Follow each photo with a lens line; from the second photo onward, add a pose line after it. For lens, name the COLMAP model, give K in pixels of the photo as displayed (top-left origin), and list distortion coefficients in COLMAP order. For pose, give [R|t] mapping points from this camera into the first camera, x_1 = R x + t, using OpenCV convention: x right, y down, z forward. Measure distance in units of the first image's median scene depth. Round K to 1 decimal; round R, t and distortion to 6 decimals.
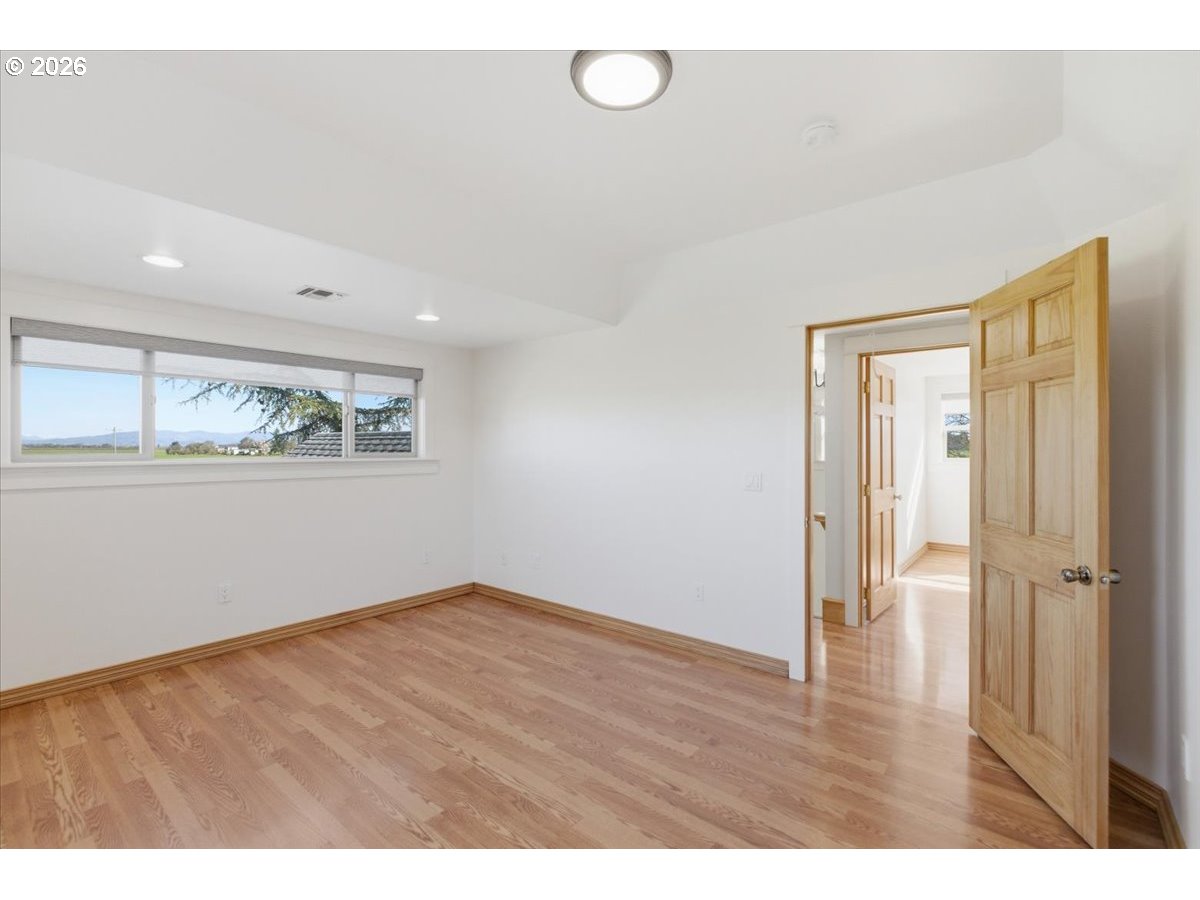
lens RADIAL K [[538.9, 0, 598.5], [0, 538.9, 453.5], [0, 0, 1]] dist [-0.005067, -0.000449]
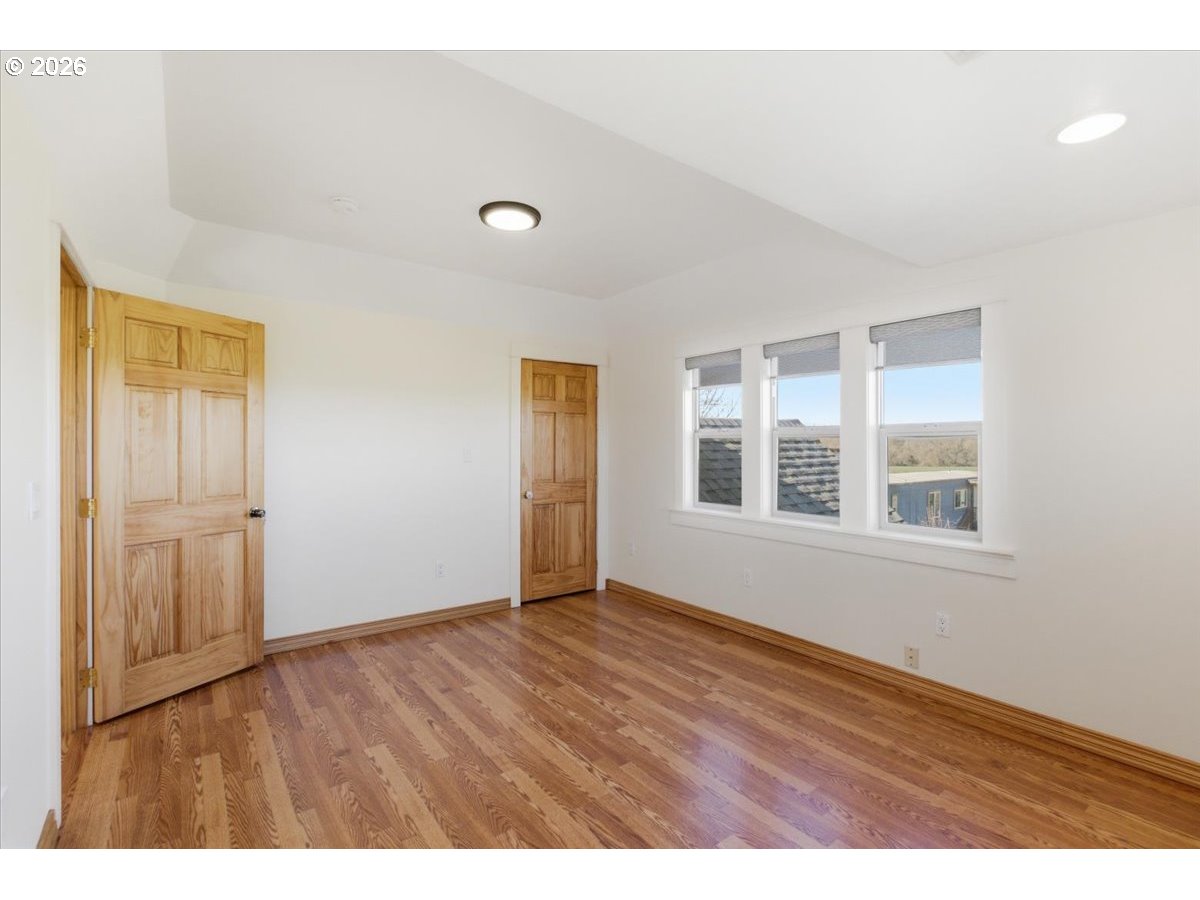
lens RADIAL K [[538.9, 0, 595.6], [0, 538.9, 447.2], [0, 0, 1]] dist [-0.005067, -0.000449]
pose [[-0.972920, -0.001029, 0.231138, -0.426869], [-0.002162, 0.999987, -0.004651, 0.007206], [-0.231130, -0.005025, -0.972910, 1.793060]]
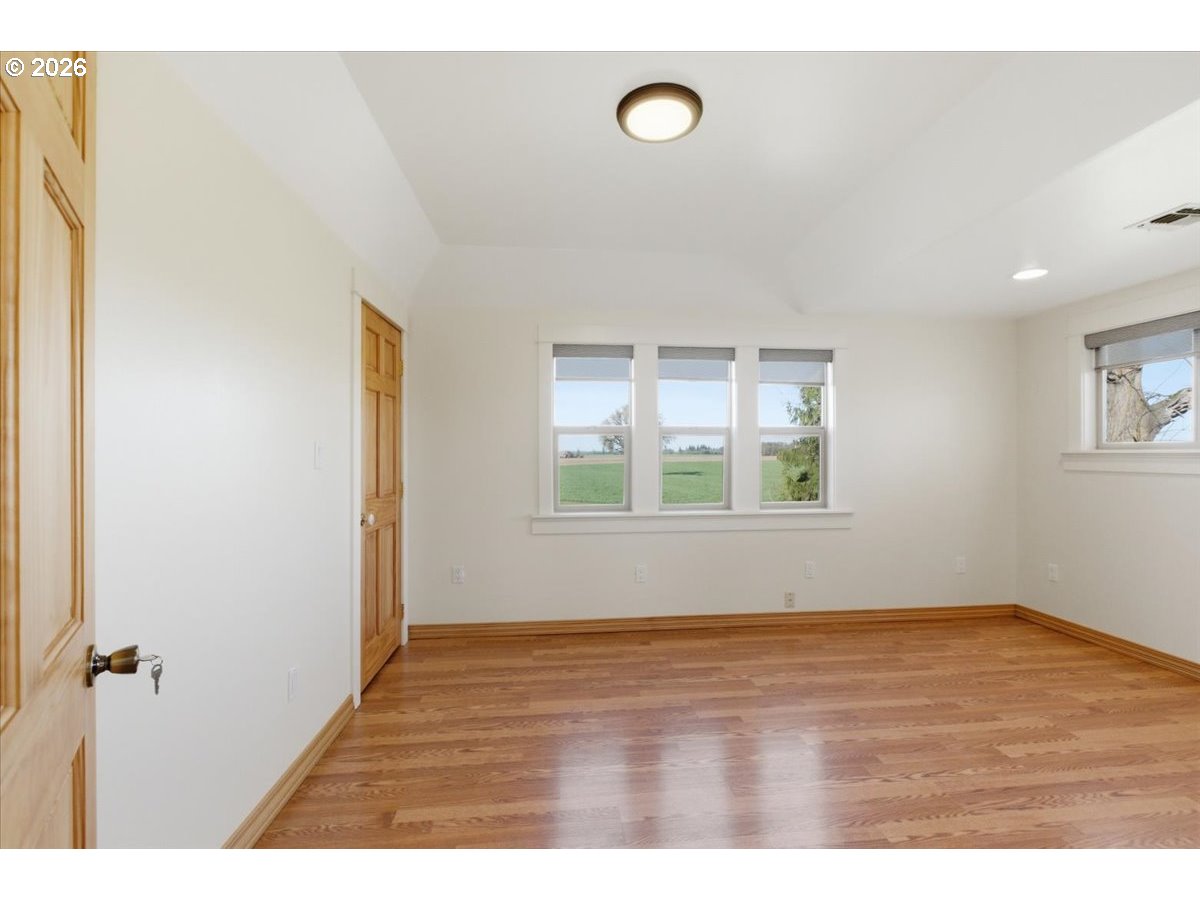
lens RADIAL K [[538.9, 0, 602.2], [0, 538.9, 452.4], [0, 0, 1]] dist [-0.005067, -0.000449]
pose [[-0.705451, 0.009405, -0.708696, 0.692523], [0.005251, 0.999954, 0.008043, 0.008735], [0.708739, 0.001953, -0.705468, 1.209761]]
